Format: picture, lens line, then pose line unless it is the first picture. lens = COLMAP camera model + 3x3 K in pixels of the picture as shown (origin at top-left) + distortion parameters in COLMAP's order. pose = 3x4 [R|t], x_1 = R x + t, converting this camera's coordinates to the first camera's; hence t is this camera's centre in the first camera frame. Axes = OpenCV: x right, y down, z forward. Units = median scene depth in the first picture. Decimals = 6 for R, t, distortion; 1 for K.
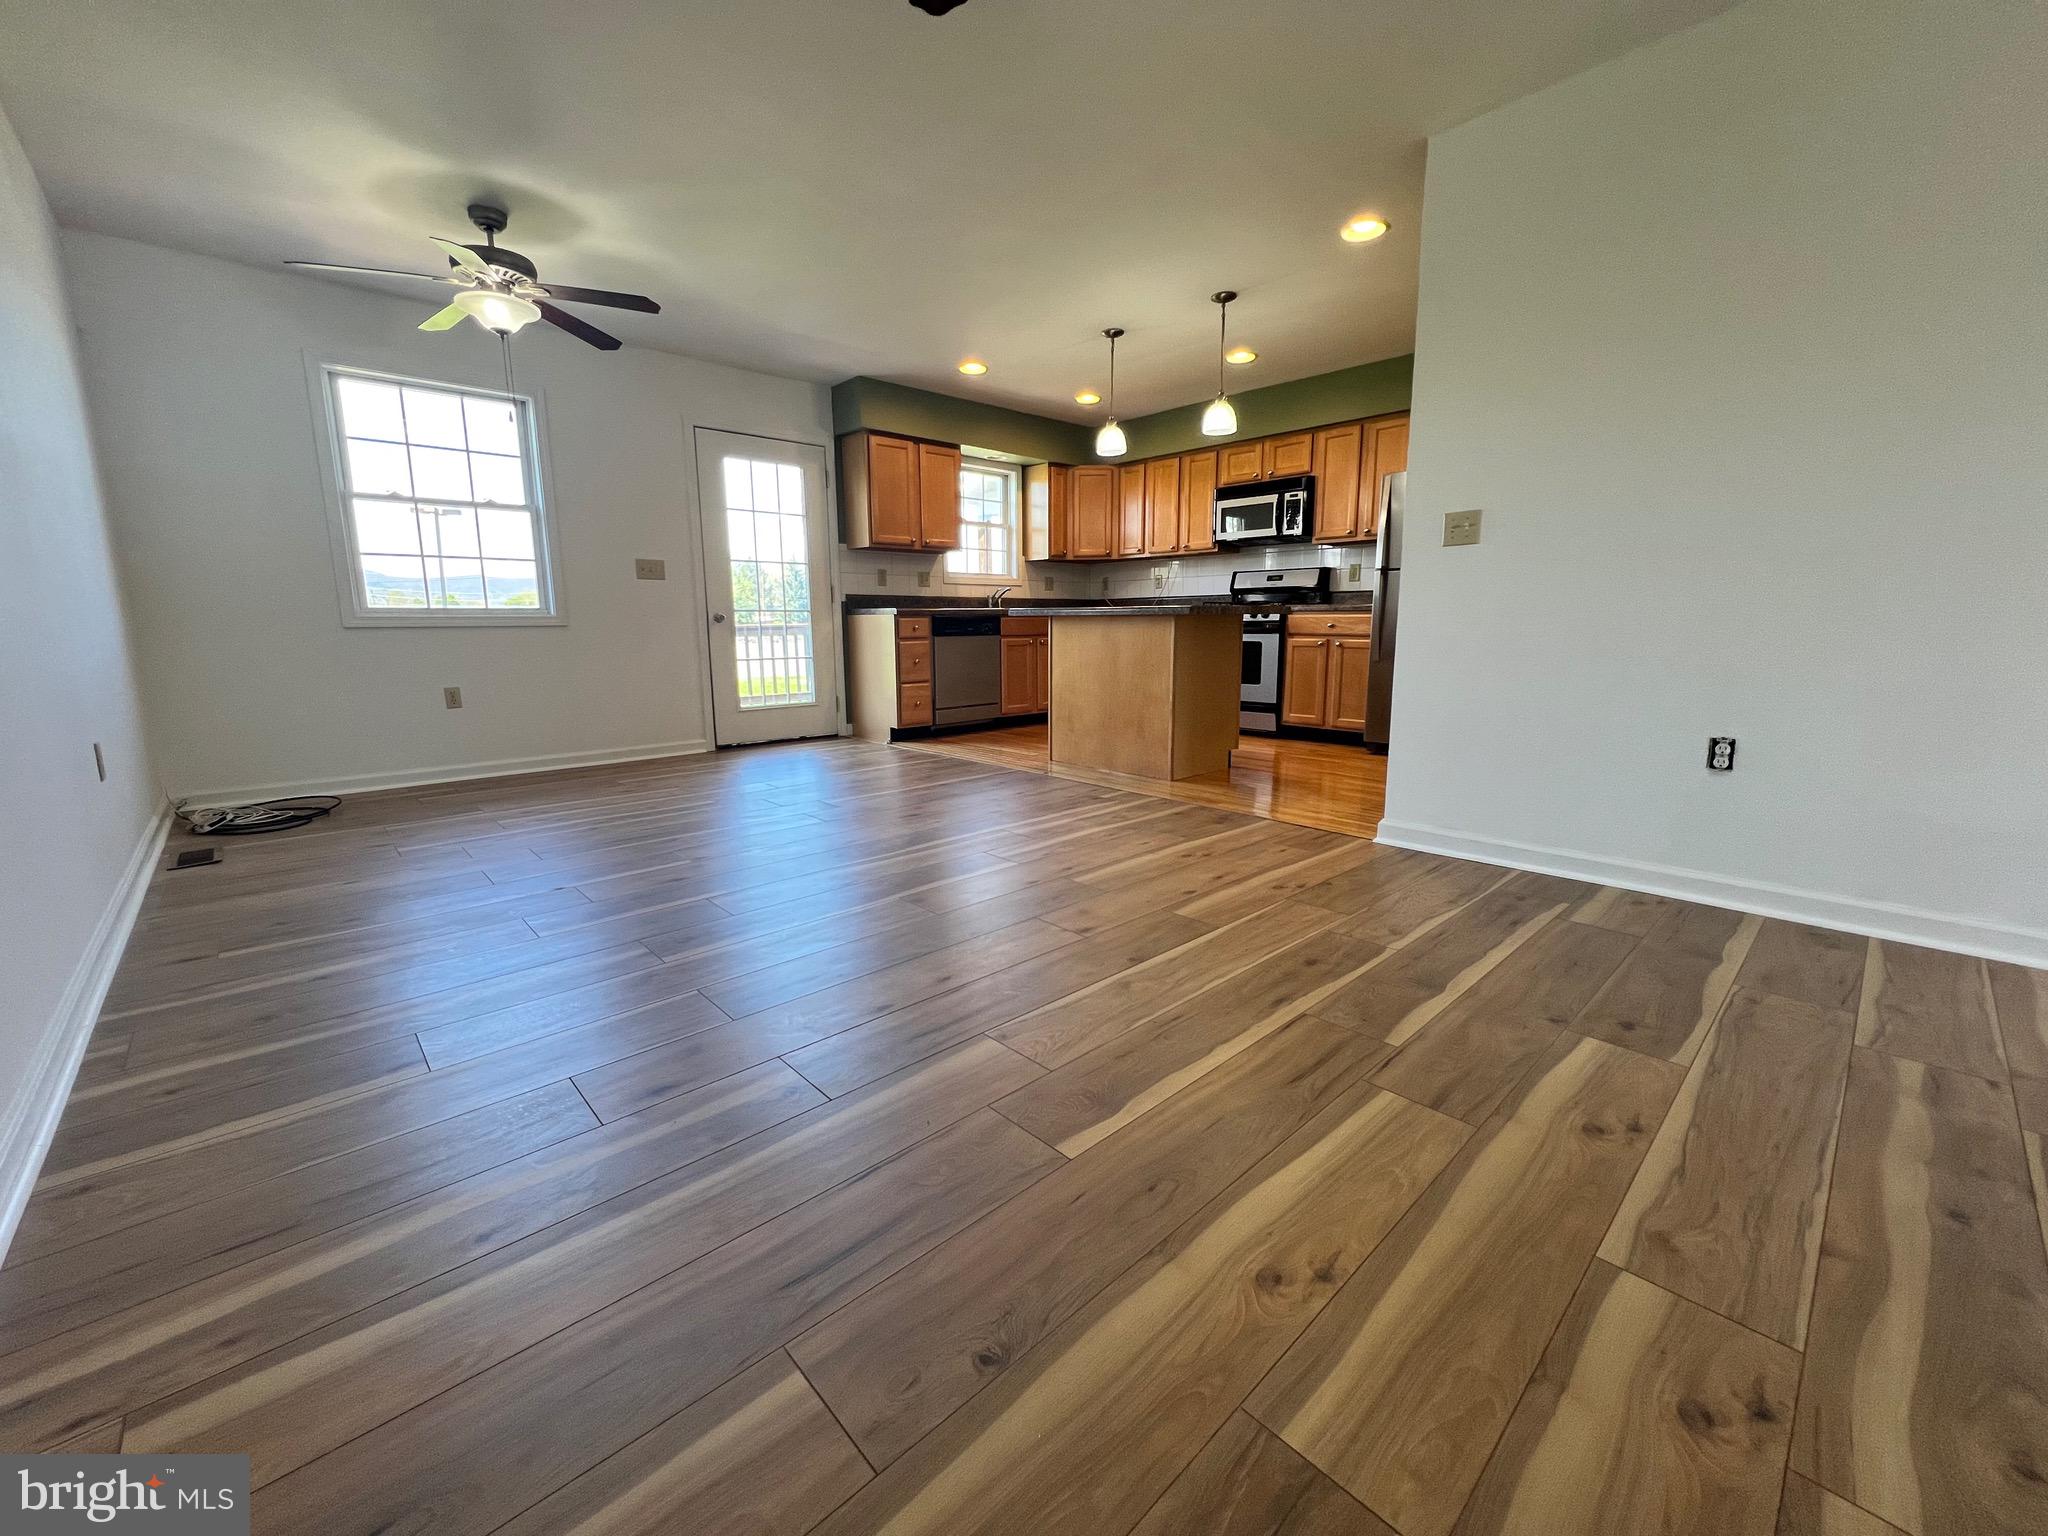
lens RADIAL K [[819.7, 0, 1026.1], [0, 819.7, 763.4], [0, 0, 1]] dist [-0.001092, 0.000254]
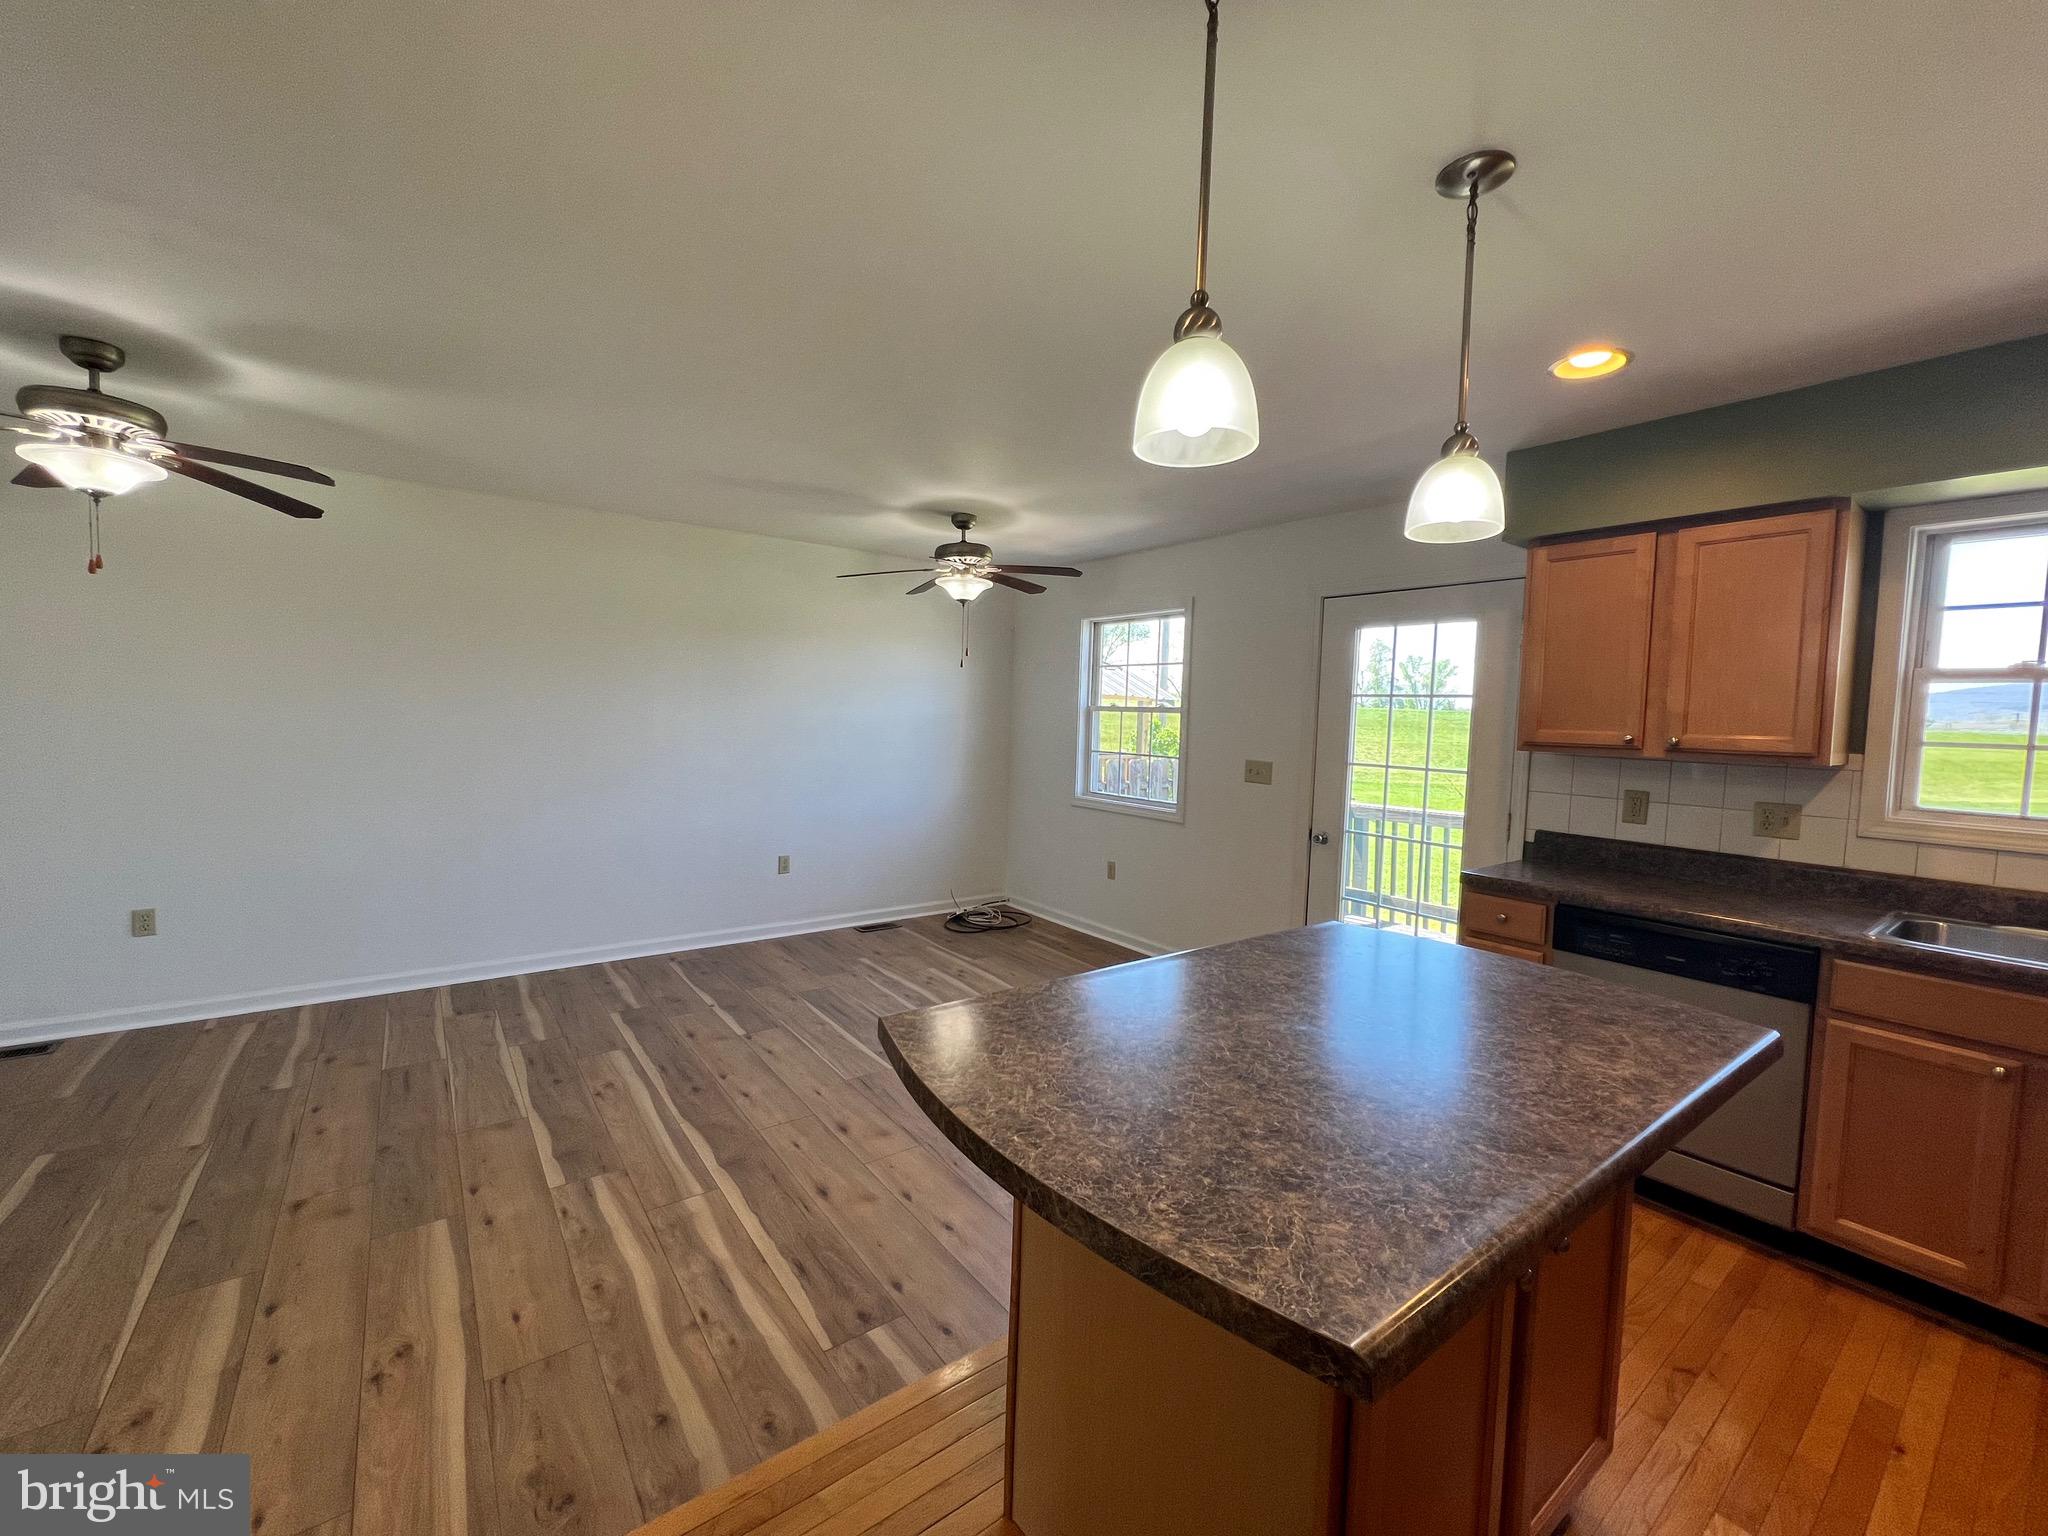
lens RADIAL K [[819.7, 0, 1019.7], [0, 819.7, 761.7], [0, 0, 1]] dist [-0.001092, 0.000254]
pose [[-0.110327, 0.061238, -0.992007, 0.371400], [-0.201021, 0.976097, 0.082612, -0.234007], [0.973354, 0.208528, -0.095380, 0.728785]]
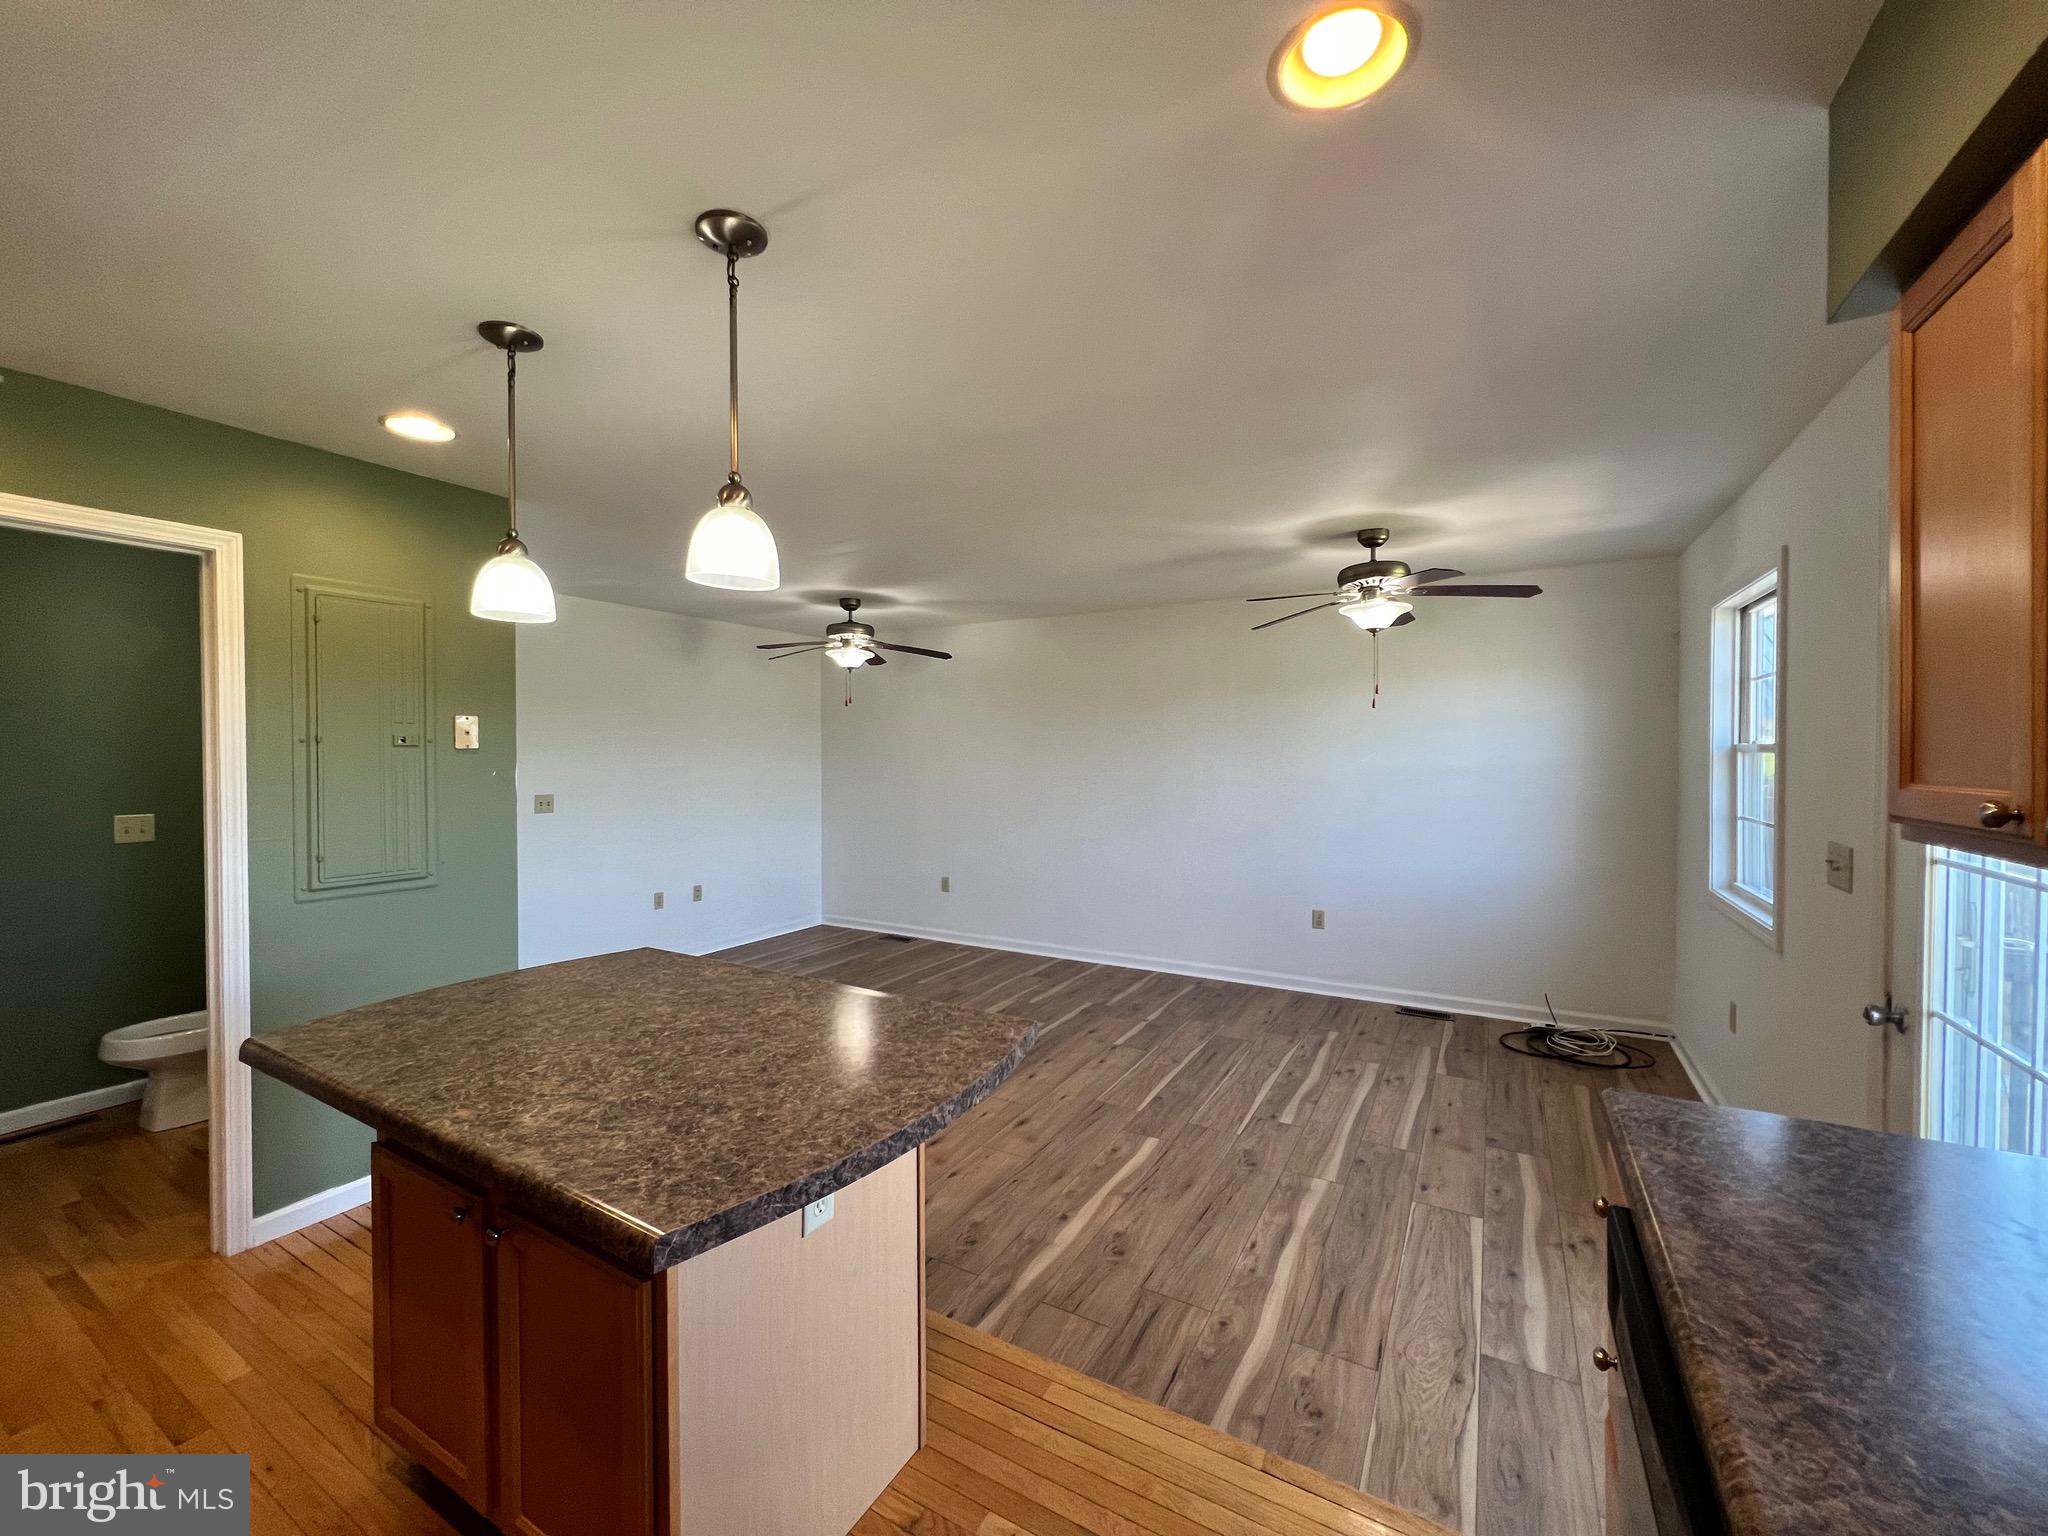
lens RADIAL K [[819.7, 0, 1020.4], [0, 819.7, 761.4], [0, 0, 1]] dist [-0.001092, 0.000254]
pose [[-0.957360, 0.013122, -0.288600, 0.074745], [-0.040982, 0.982697, 0.180630, -0.308218], [0.285977, 0.184755, -0.940257, 1.112864]]
